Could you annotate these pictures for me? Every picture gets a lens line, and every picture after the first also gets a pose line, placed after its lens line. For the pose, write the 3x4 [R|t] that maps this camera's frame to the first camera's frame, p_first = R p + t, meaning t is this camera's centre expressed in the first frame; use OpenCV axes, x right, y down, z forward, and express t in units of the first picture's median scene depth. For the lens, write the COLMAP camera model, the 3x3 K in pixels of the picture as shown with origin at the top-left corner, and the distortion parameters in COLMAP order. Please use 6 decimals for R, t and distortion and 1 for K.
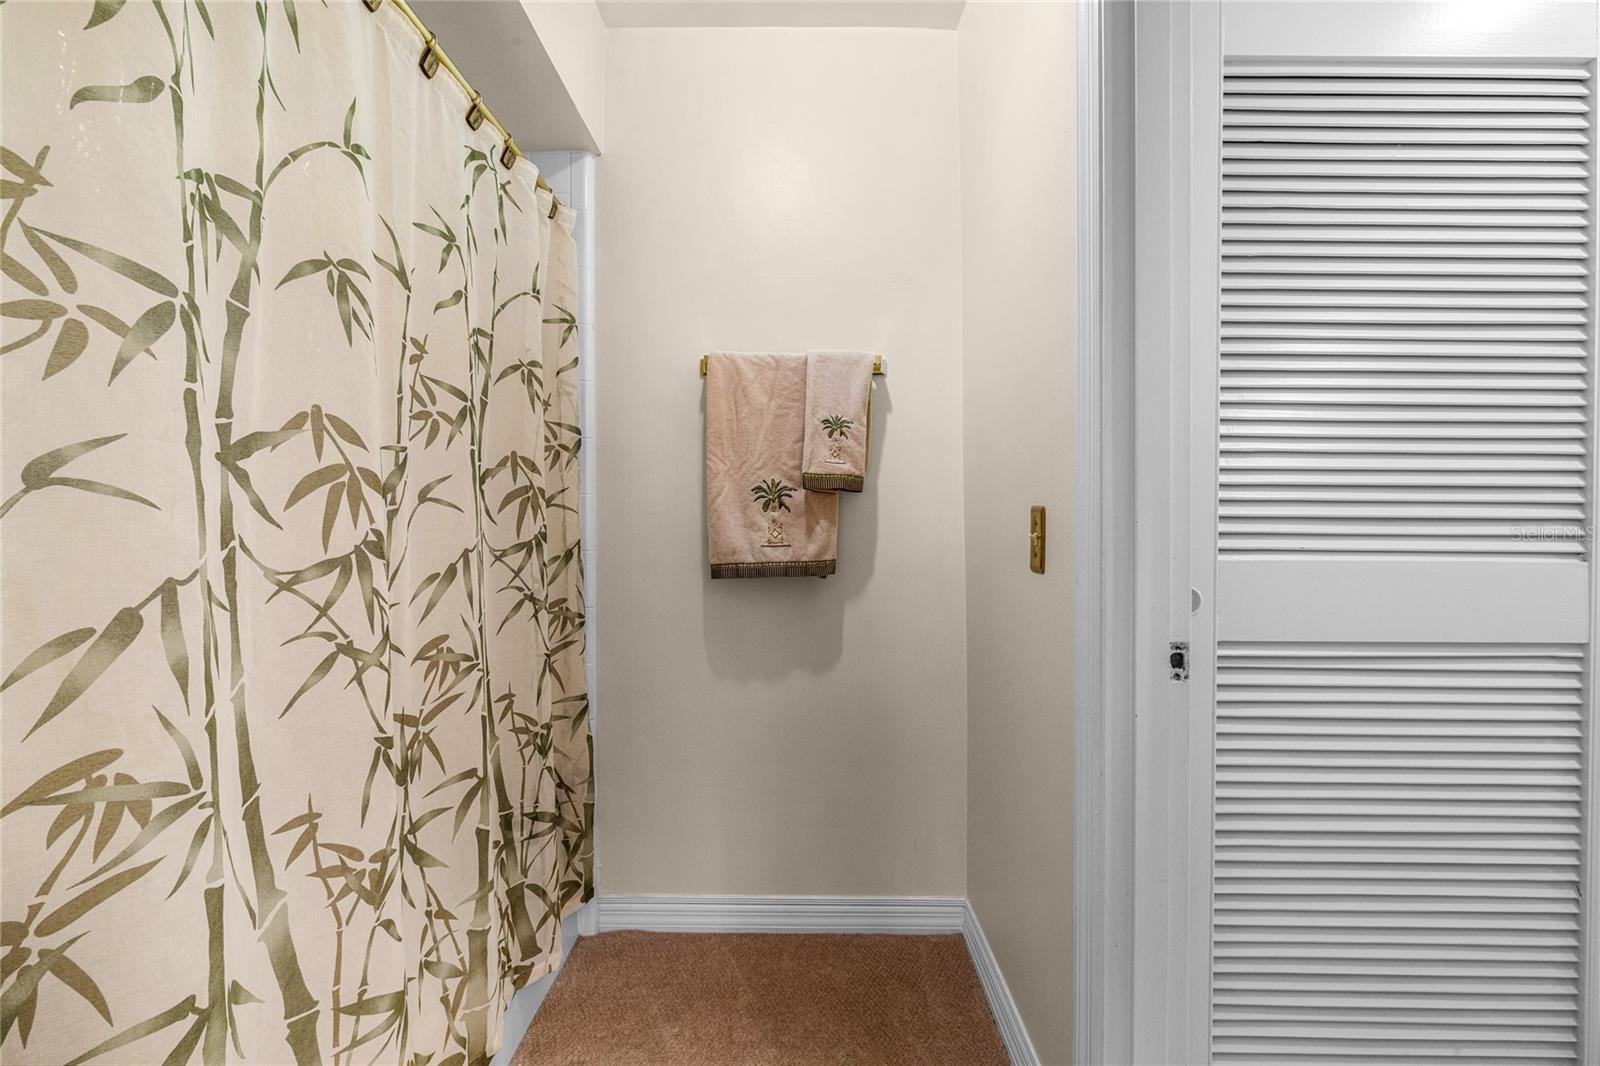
lens RADIAL K [[684.7, 0, 798.5], [0, 684.7, 525.4], [0, 0, 1]] dist [0.000307, -0.000001]
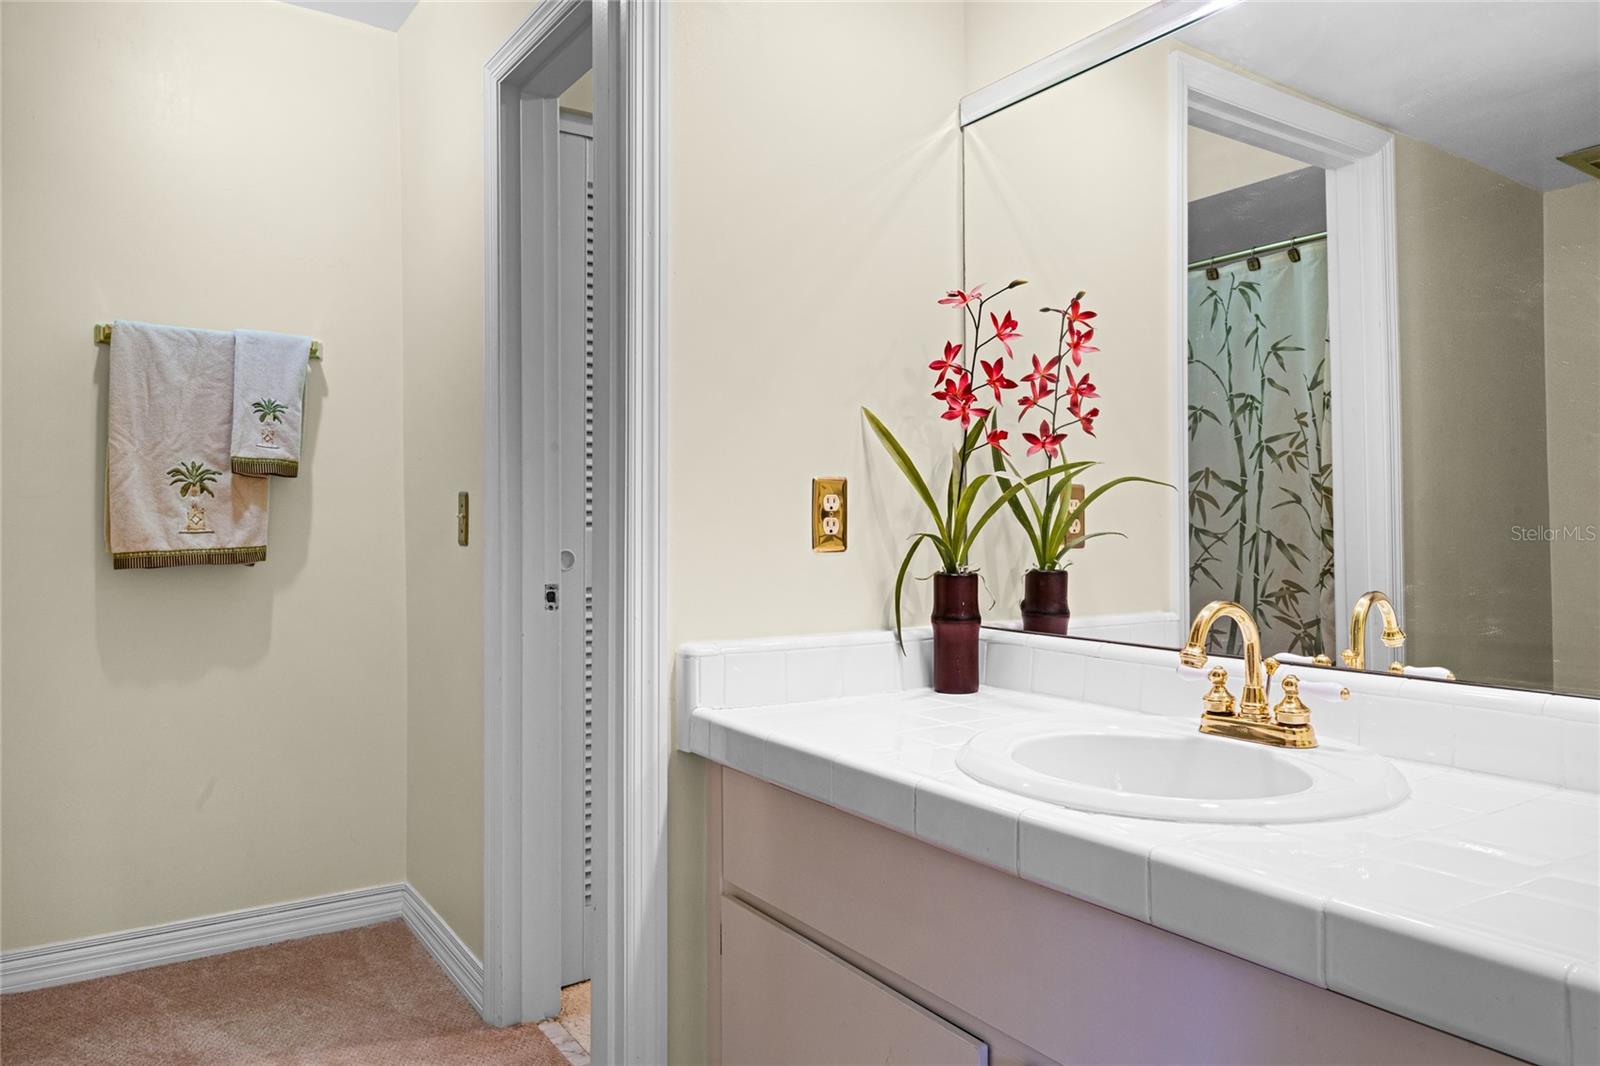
lens RADIAL K [[1083.6, 0, 818.1], [0, 1083.6, 493.1], [0, 0, 1]] dist [-0.000330, -0.000708]
pose [[0.829850, 0.008866, 0.557916, -0.156296], [0.008953, 0.999534, -0.029199, 0.027025], [-0.557915, 0.029226, 0.829384, -0.723806]]
